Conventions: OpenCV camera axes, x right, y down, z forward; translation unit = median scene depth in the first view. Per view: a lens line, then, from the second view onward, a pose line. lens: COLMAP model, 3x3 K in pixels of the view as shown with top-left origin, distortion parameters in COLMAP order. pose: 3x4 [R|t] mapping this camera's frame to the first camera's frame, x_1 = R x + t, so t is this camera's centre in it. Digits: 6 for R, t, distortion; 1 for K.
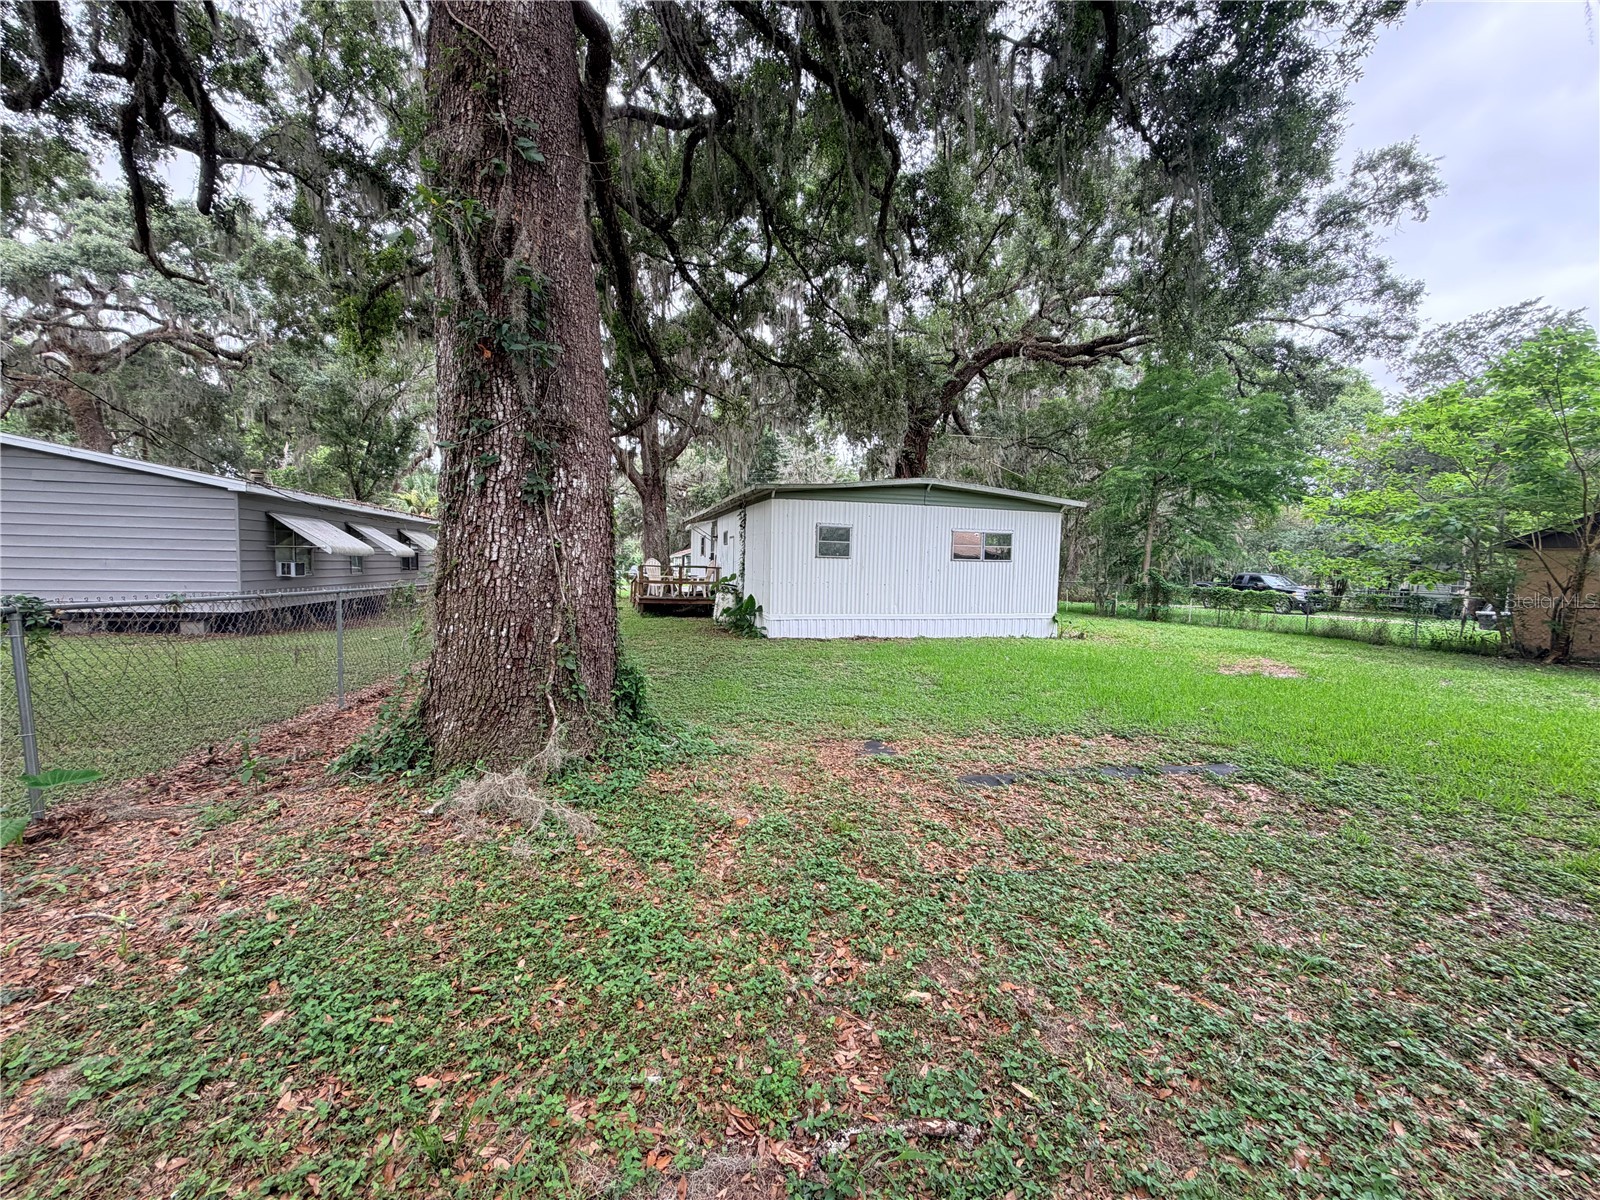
lens RADIAL K [[633.8, 0, 797.3], [0, 633.8, 603.3], [0, 0, 1]] dist [0.000507, 0.000014]
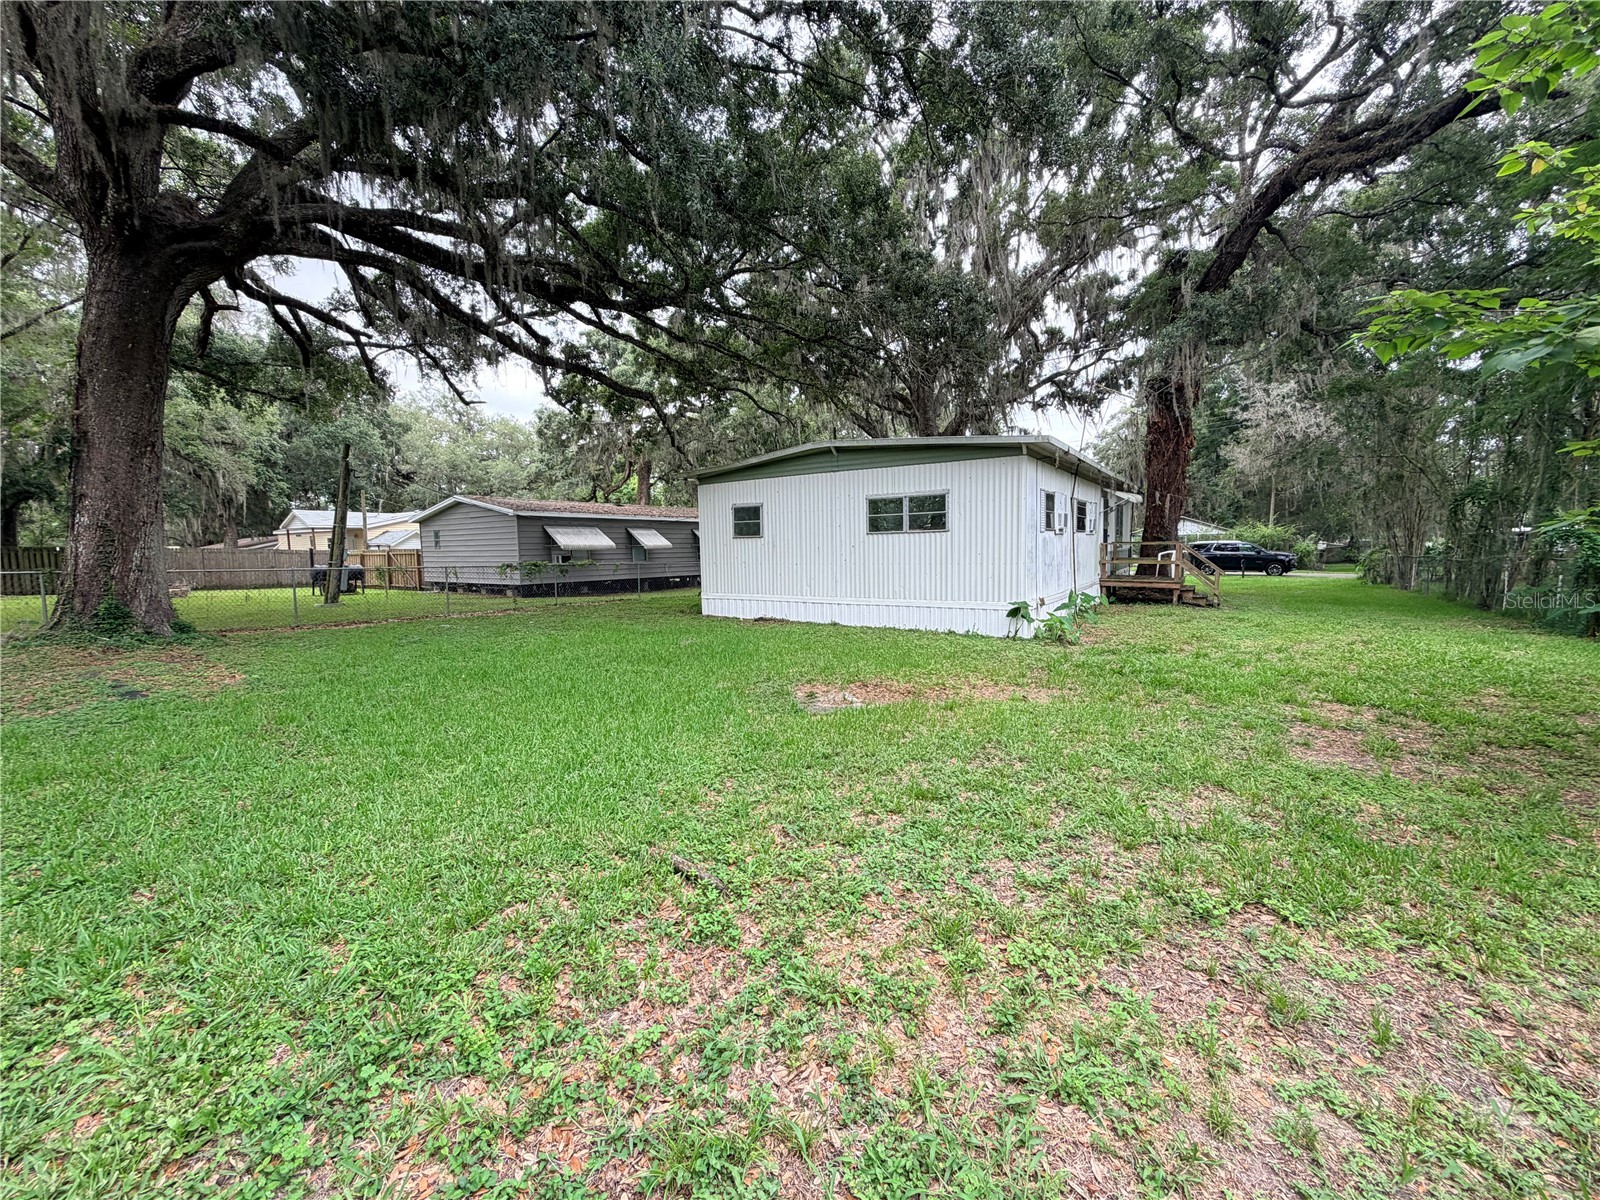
lens RADIAL K [[633.8, 0, 797.3], [0, 633.8, 603.3], [0, 0, 1]] dist [0.000507, 0.000014]
pose [[0.634946, 0.037863, -0.771628, 0.846729], [-0.017020, 0.999241, 0.035026, -0.004918], [0.772369, -0.009106, 0.635109, 0.414323]]
